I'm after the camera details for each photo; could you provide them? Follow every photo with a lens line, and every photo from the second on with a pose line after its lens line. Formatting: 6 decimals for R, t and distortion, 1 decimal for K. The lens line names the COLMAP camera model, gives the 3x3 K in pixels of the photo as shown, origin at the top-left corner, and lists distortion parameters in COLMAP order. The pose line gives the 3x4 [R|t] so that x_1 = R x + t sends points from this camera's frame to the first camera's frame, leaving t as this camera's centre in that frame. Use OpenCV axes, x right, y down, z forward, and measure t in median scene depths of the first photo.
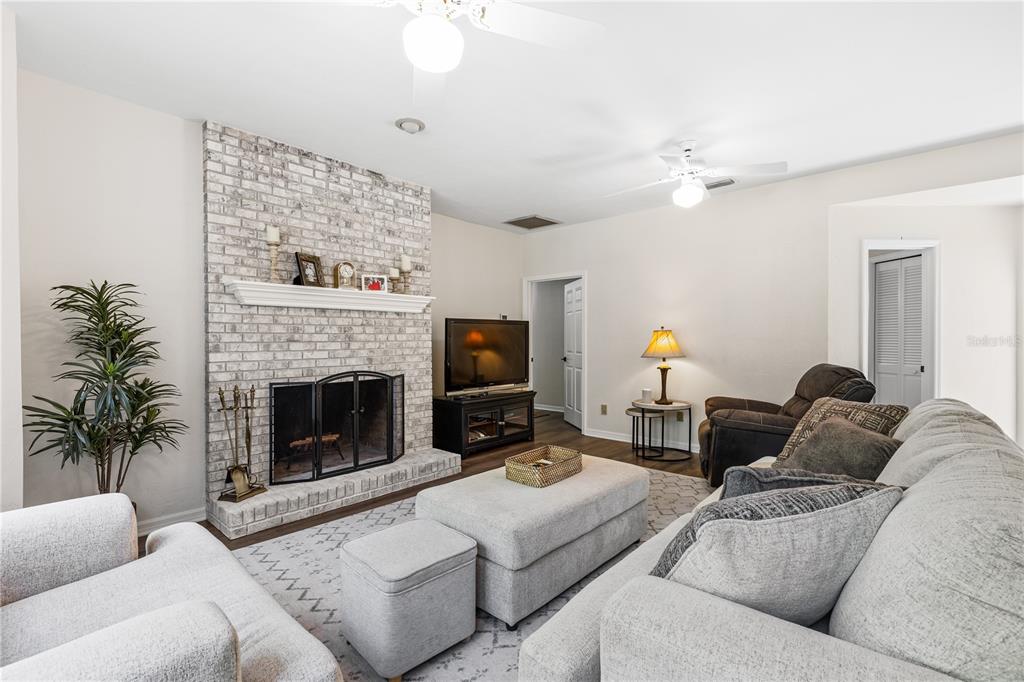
lens RADIAL K [[464.4, 0, 507.5], [0, 464.4, 341.9], [0, 0, 1]] dist [0.004183, -0.001046]
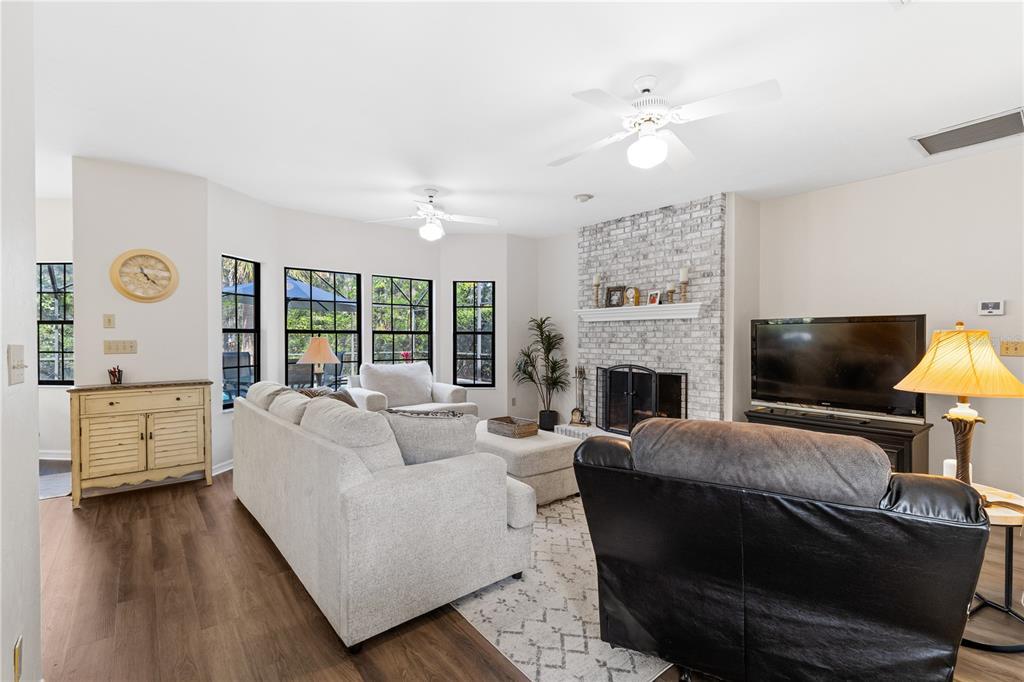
lens RADIAL K [[464.4, 0, 512.8], [0, 464.4, 337.5], [0, 0, 1]] dist [0.004183, -0.001046]
pose [[-0.165455, 0.009930, -0.986167, 1.037074], [0.000508, 0.999950, 0.009984, -0.030877], [0.986217, 0.001151, -0.165452, 0.830018]]
